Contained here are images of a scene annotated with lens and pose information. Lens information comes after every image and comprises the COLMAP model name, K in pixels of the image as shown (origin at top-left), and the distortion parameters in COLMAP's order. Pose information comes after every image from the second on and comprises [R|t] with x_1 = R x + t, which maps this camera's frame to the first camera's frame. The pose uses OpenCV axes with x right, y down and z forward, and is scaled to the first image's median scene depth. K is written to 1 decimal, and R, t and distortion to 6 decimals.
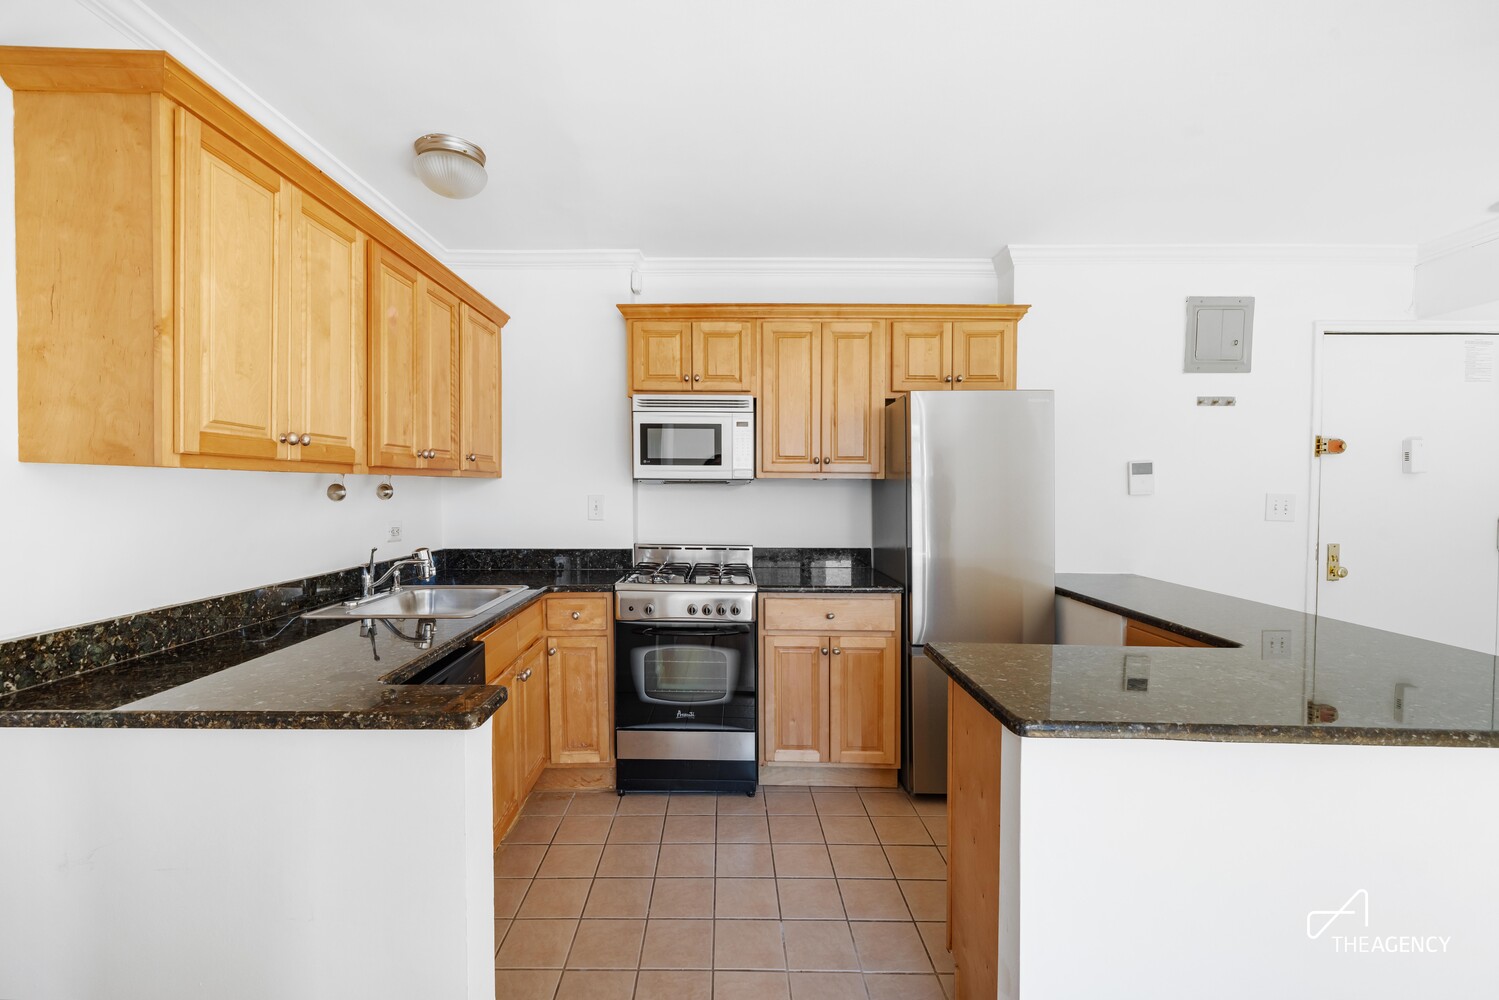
lens RADIAL K [[637.0, 0, 746.3], [0, 637.0, 508.6], [0, 0, 1]] dist [0.000775, 0.000414]
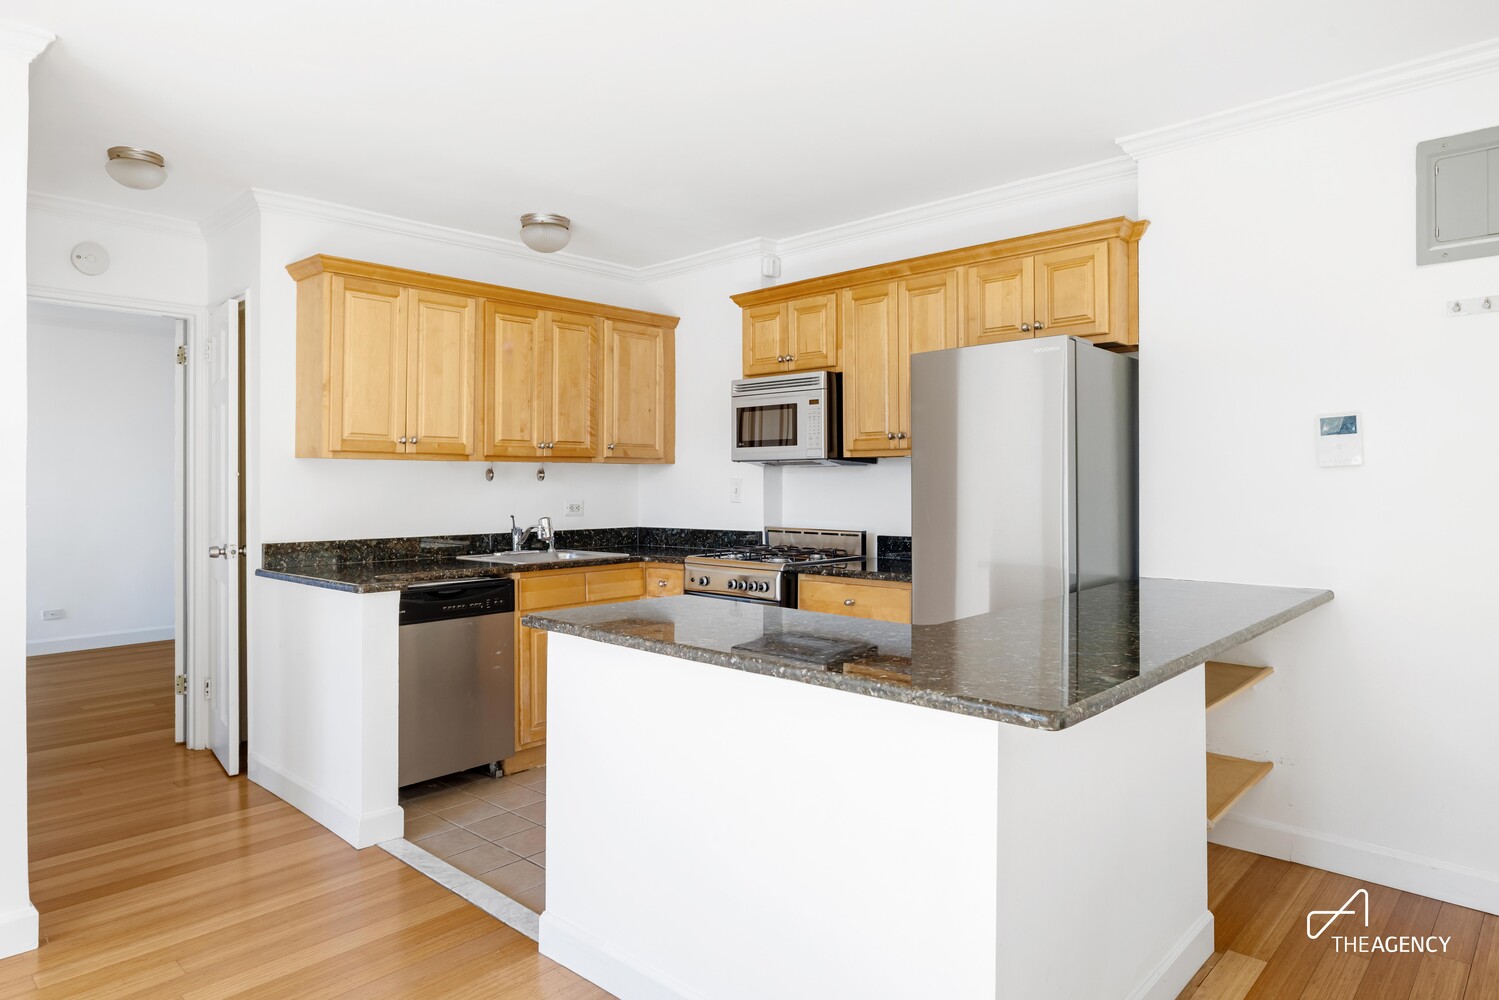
lens RADIAL K [[906.4, 0, 750.6], [0, 906.4, 482.4], [0, 0, 1]] dist [-0.004003, -0.000558]
pose [[0.735942, -0.009457, -0.676979, 0.946934], [-0.015000, 0.999429, -0.030268, 0.035975], [0.676879, 0.032430, 0.735380, -0.077392]]
